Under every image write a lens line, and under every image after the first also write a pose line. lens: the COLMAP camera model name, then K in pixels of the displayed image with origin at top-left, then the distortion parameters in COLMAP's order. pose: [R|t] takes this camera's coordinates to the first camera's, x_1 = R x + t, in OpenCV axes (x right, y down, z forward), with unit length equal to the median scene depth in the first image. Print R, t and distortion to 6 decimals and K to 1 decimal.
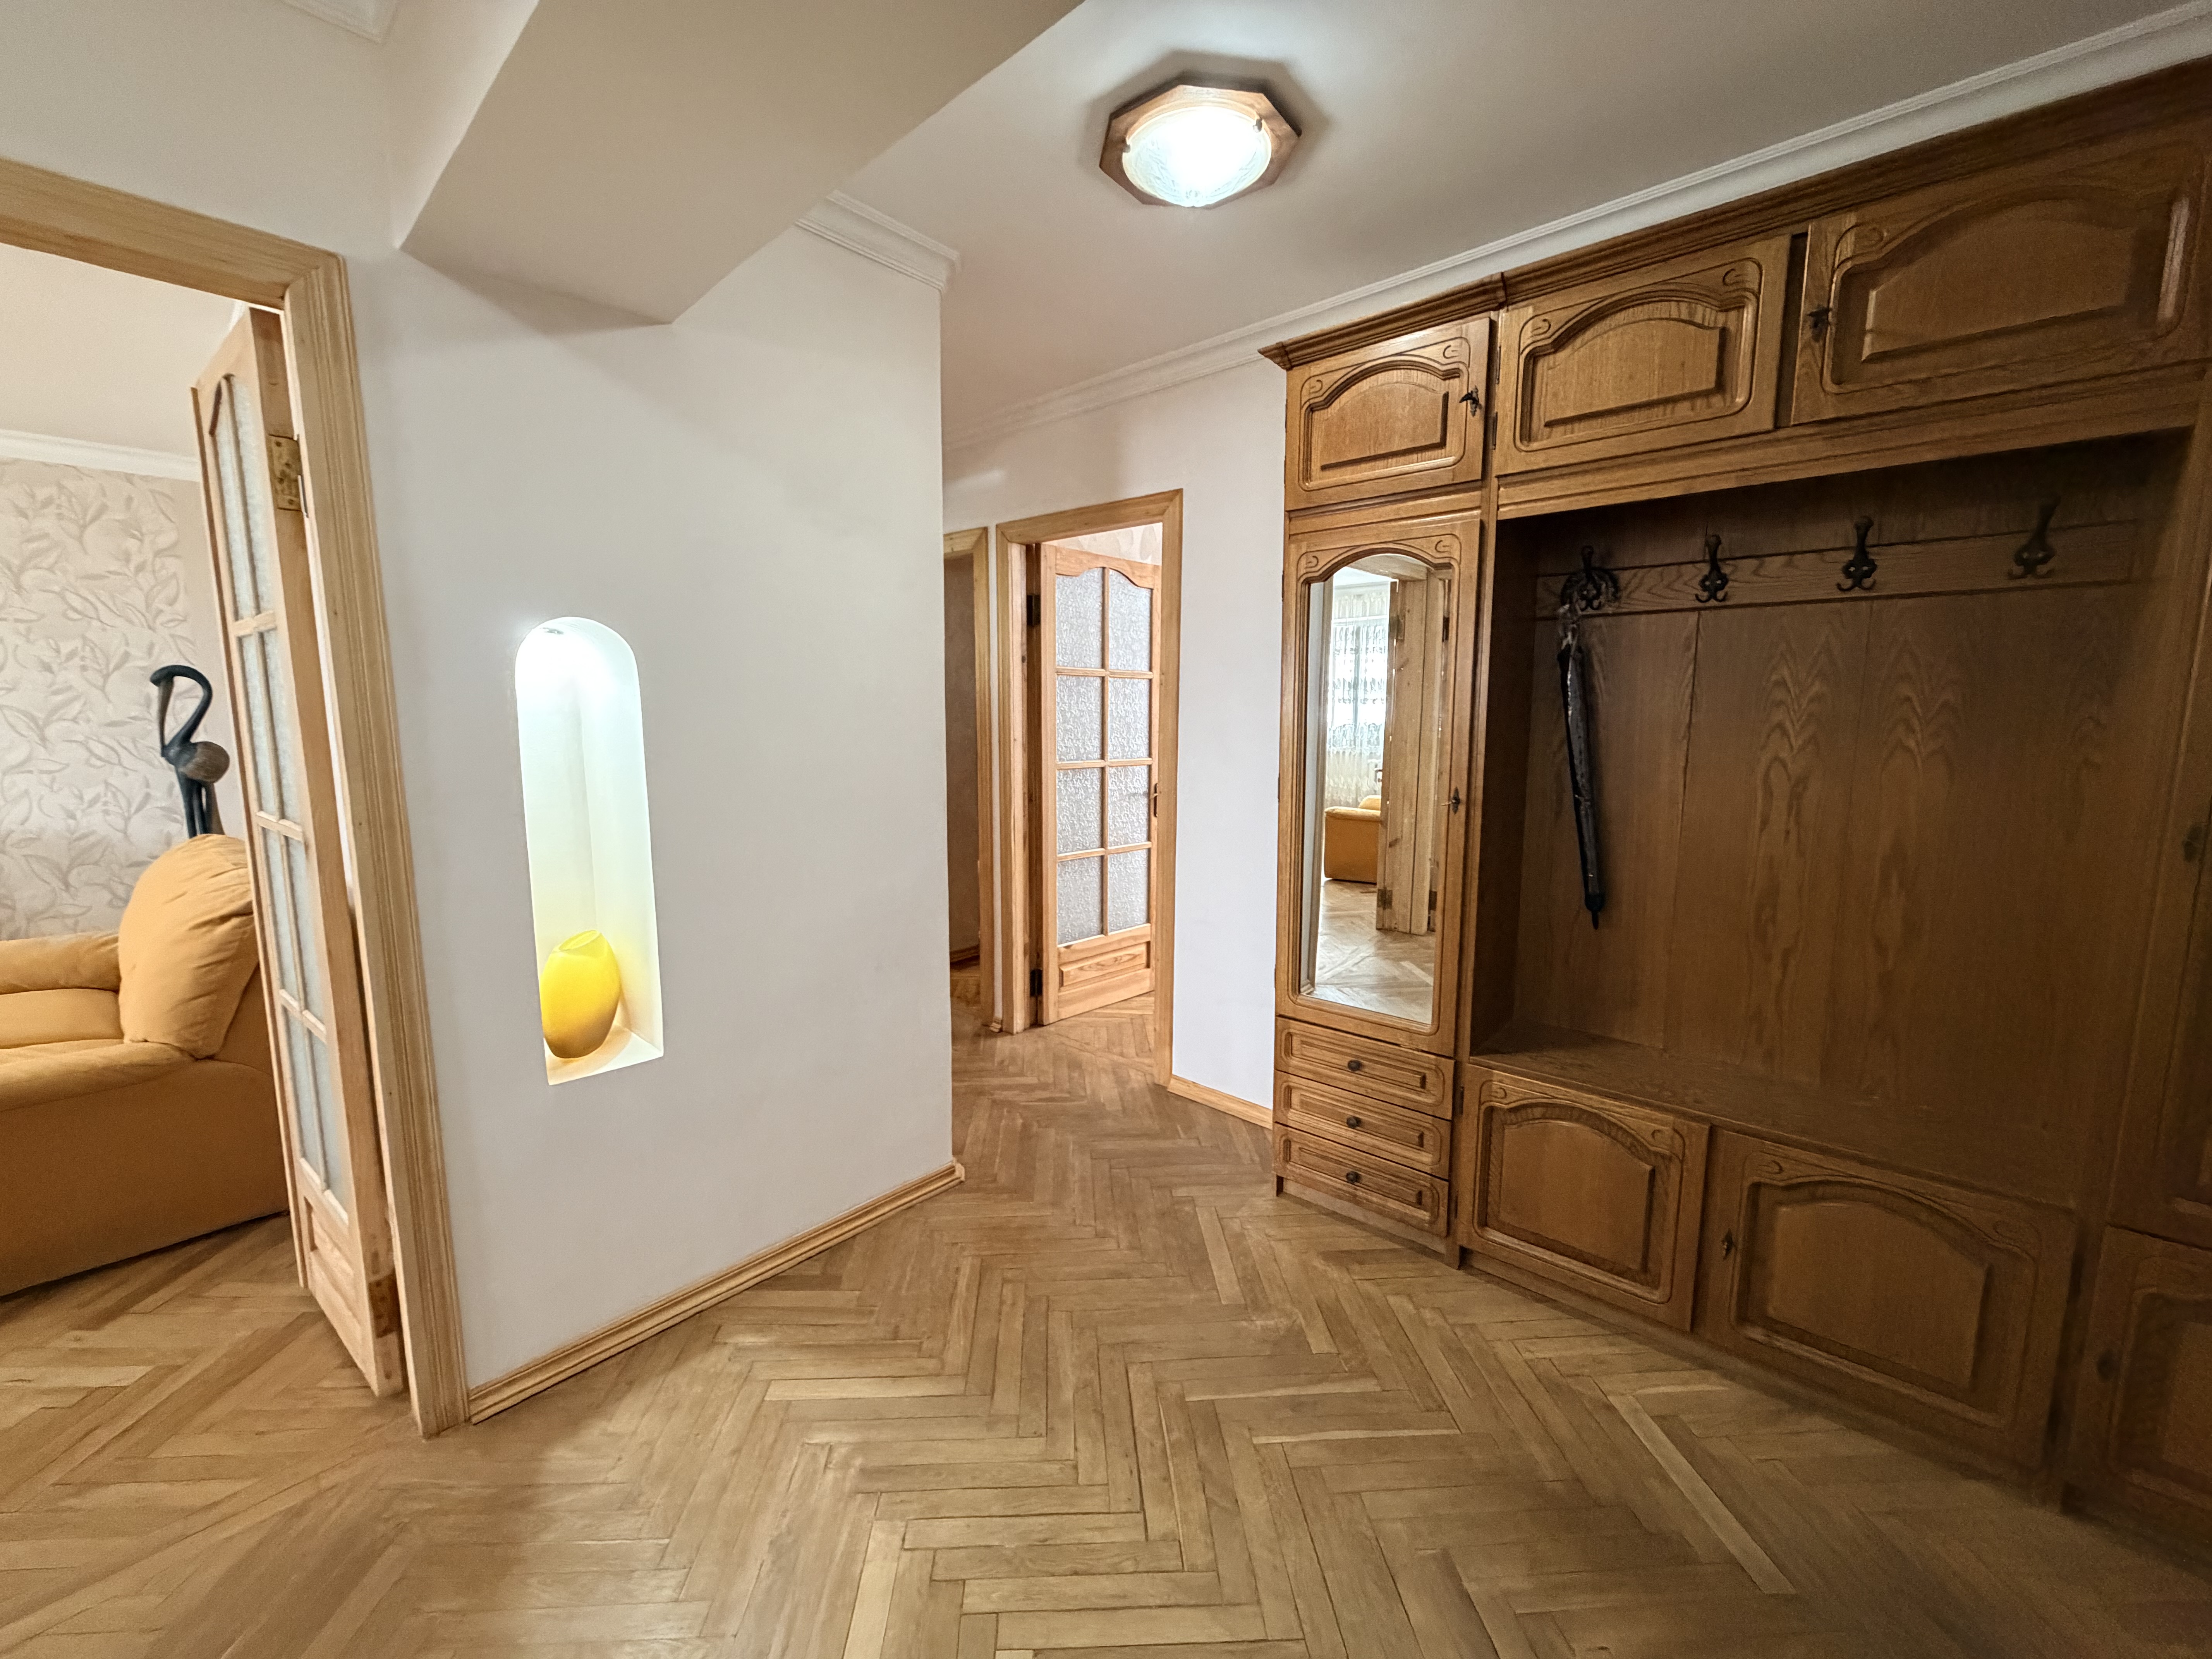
lens RADIAL K [[879.7, 0, 1105.5], [0, 879.7, 832.5], [0, 0, 1]] dist [-0.000474, 0.000102]
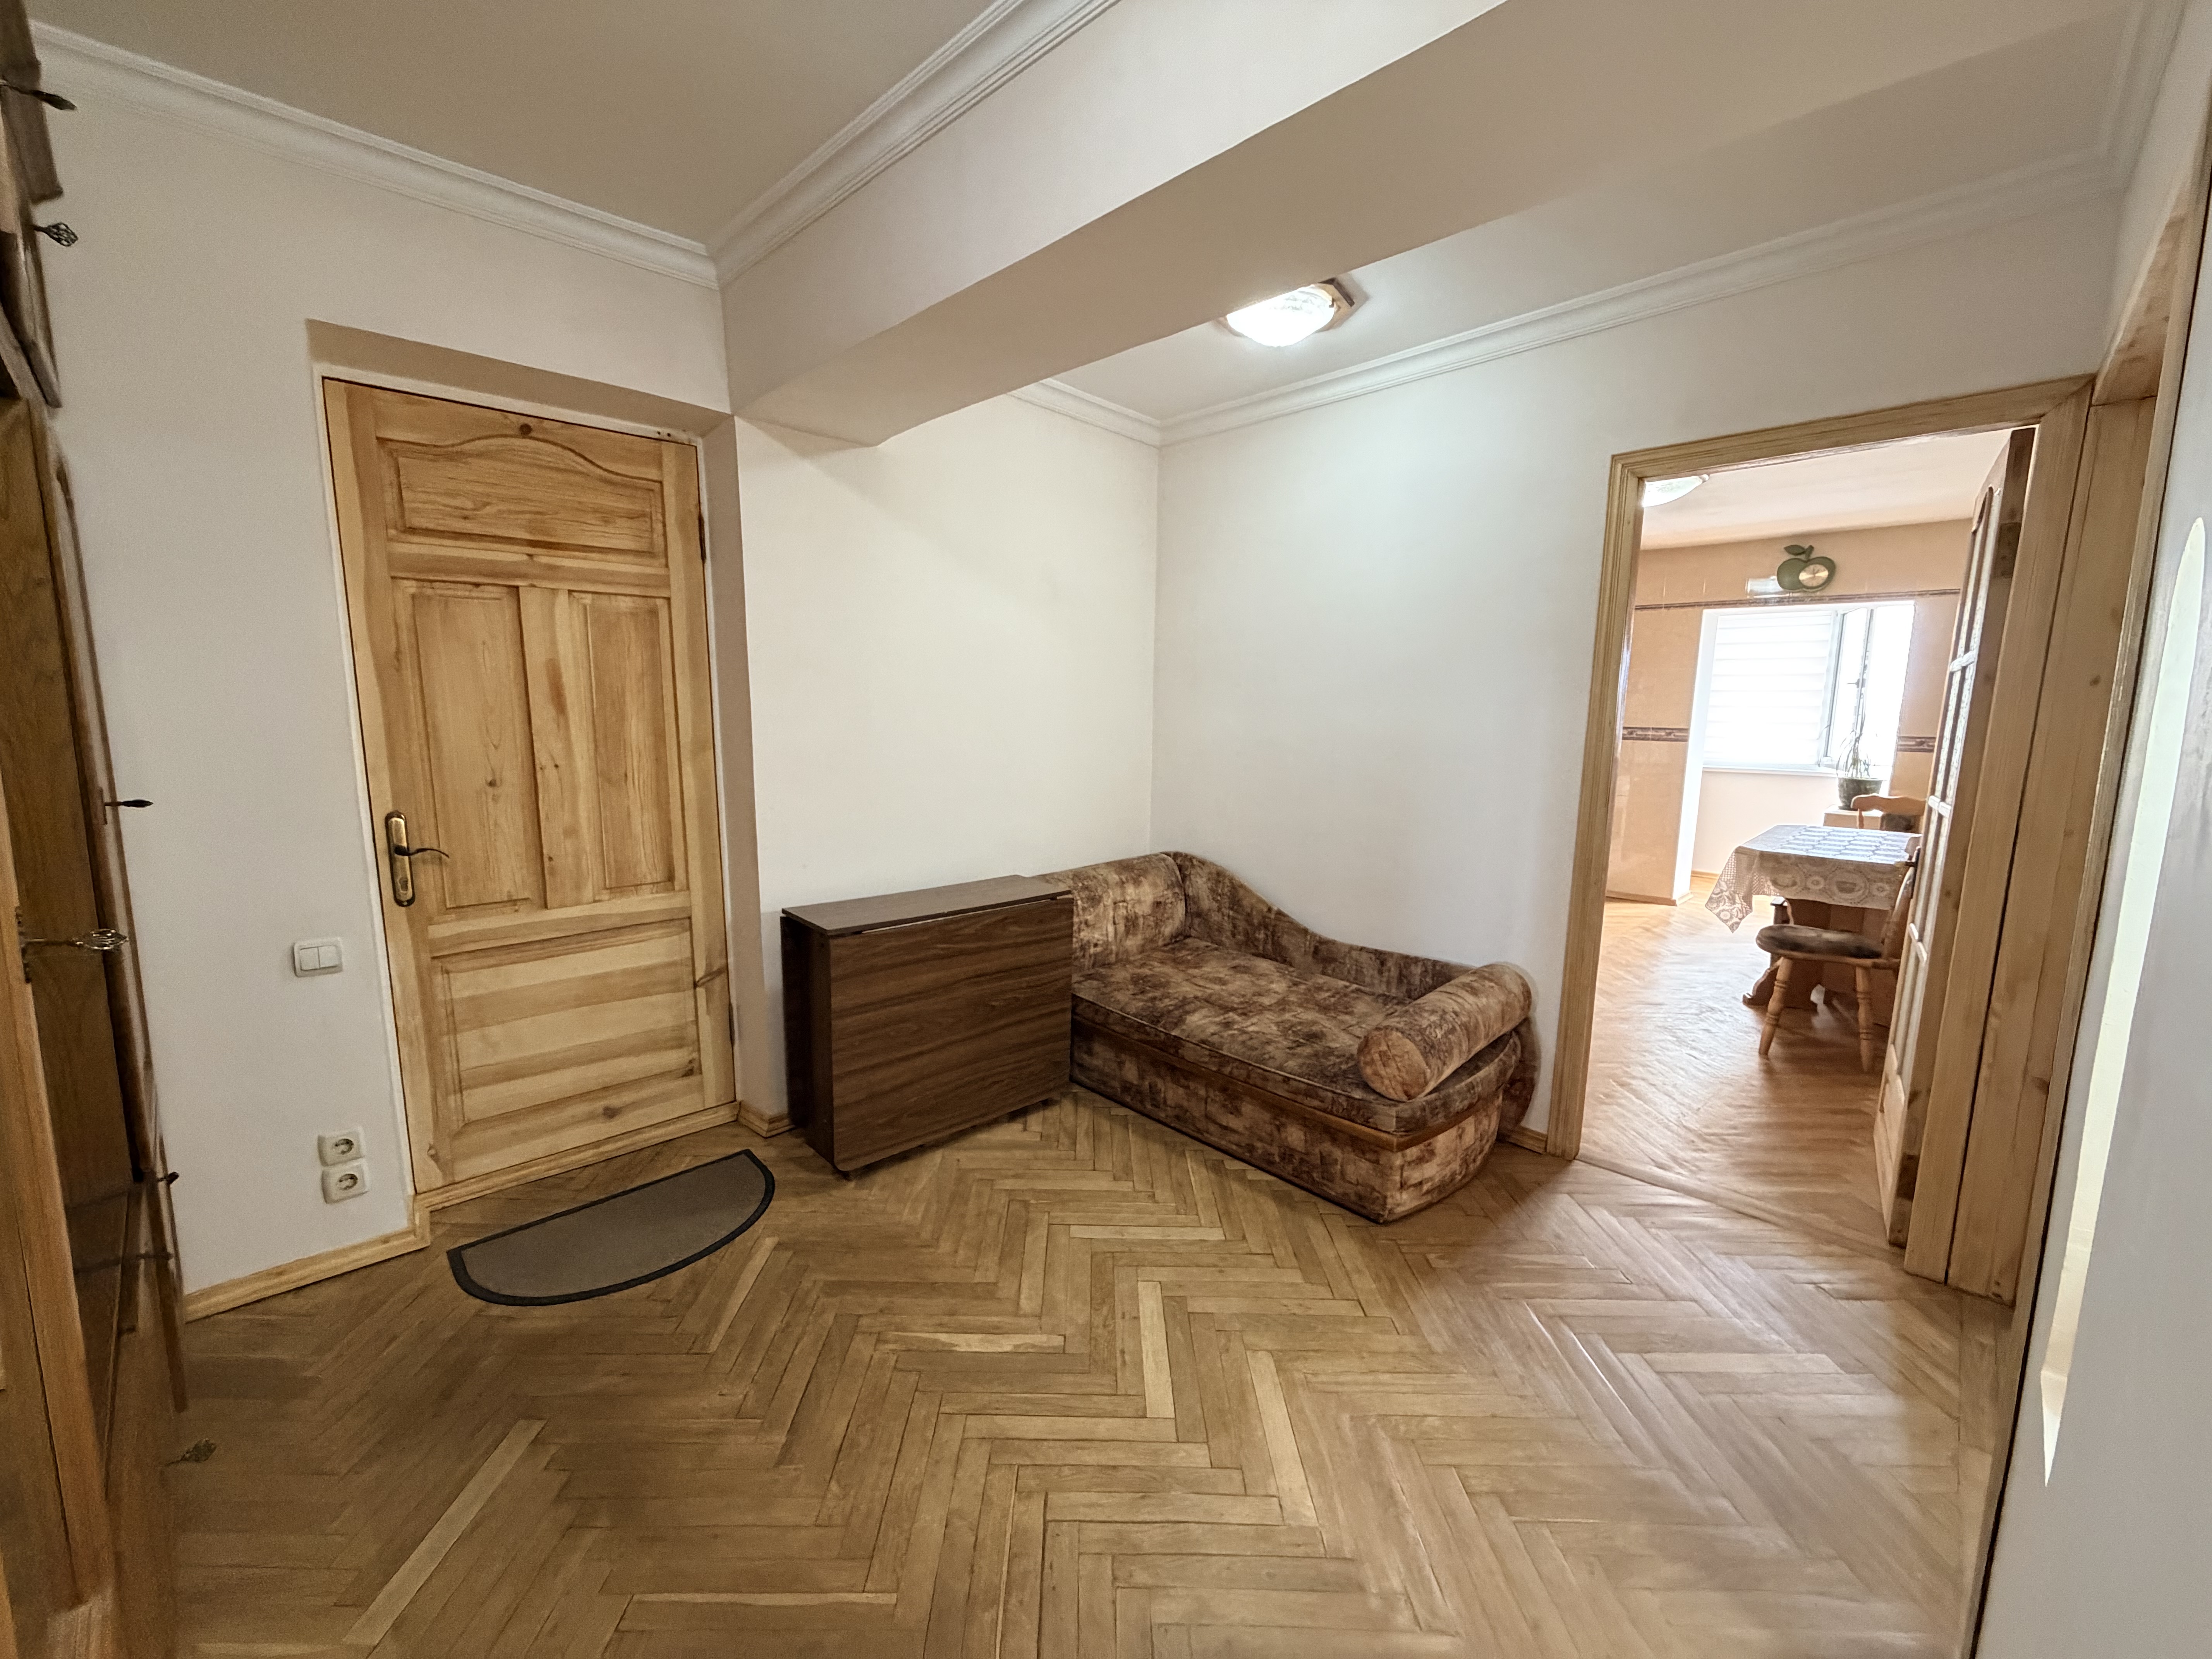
lens RADIAL K [[879.7, 0, 1097.1], [0, 879.7, 821.9], [0, 0, 1]] dist [-0.000474, 0.000102]
pose [[-0.998425, -0.021459, 0.051828, -0.049406], [-0.007044, 0.964582, 0.263688, -0.240043], [-0.055651, 0.262908, -0.963215, 1.782545]]
